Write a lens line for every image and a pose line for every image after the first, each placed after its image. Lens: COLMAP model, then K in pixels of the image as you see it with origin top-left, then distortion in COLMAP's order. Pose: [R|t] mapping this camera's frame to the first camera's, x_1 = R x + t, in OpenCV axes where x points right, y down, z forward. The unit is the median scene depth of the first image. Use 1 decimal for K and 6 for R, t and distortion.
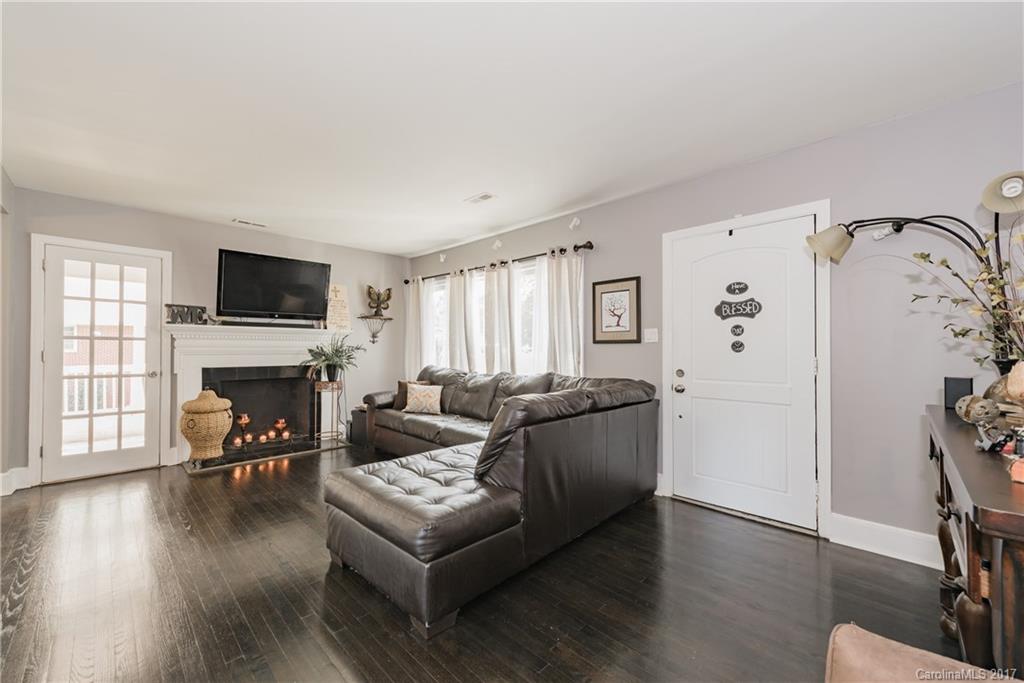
lens RADIAL K [[398.7, 0, 511.0], [0, 398.7, 342.7], [0, 0, 1]] dist [0.007755, -0.001392]
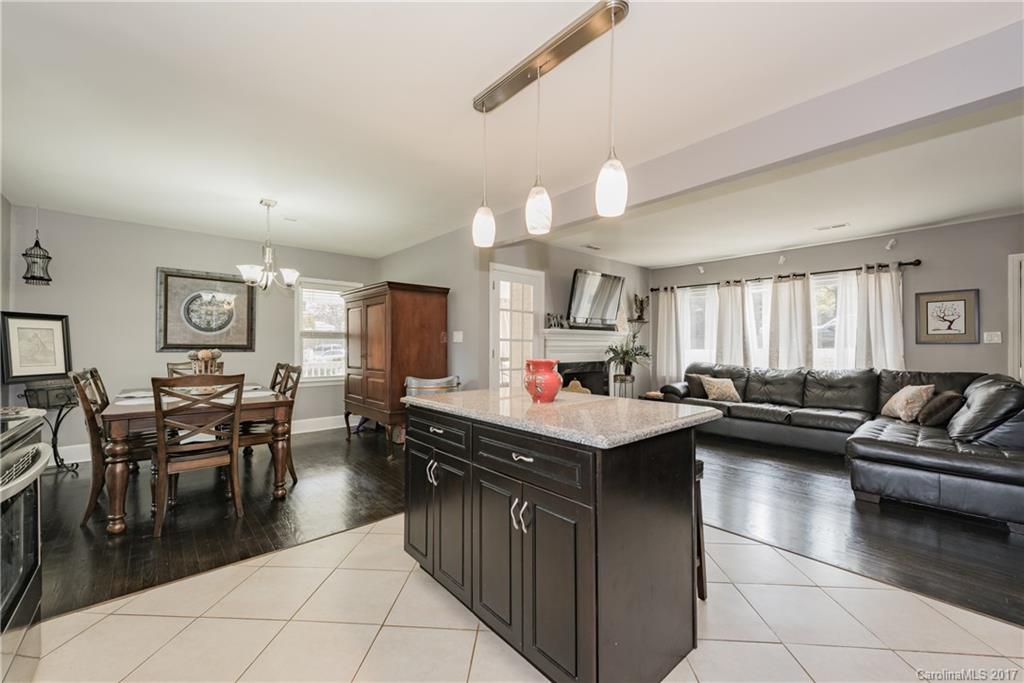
lens RADIAL K [[398.7, 0, 512.4], [0, 398.7, 342.2], [0, 0, 1]] dist [0.007755, -0.001392]
pose [[0.997578, -0.000373, -0.069559, -0.894203], [0.000748, 0.999985, 0.005362, -0.009957], [0.069556, -0.005401, 0.997563, -0.285759]]
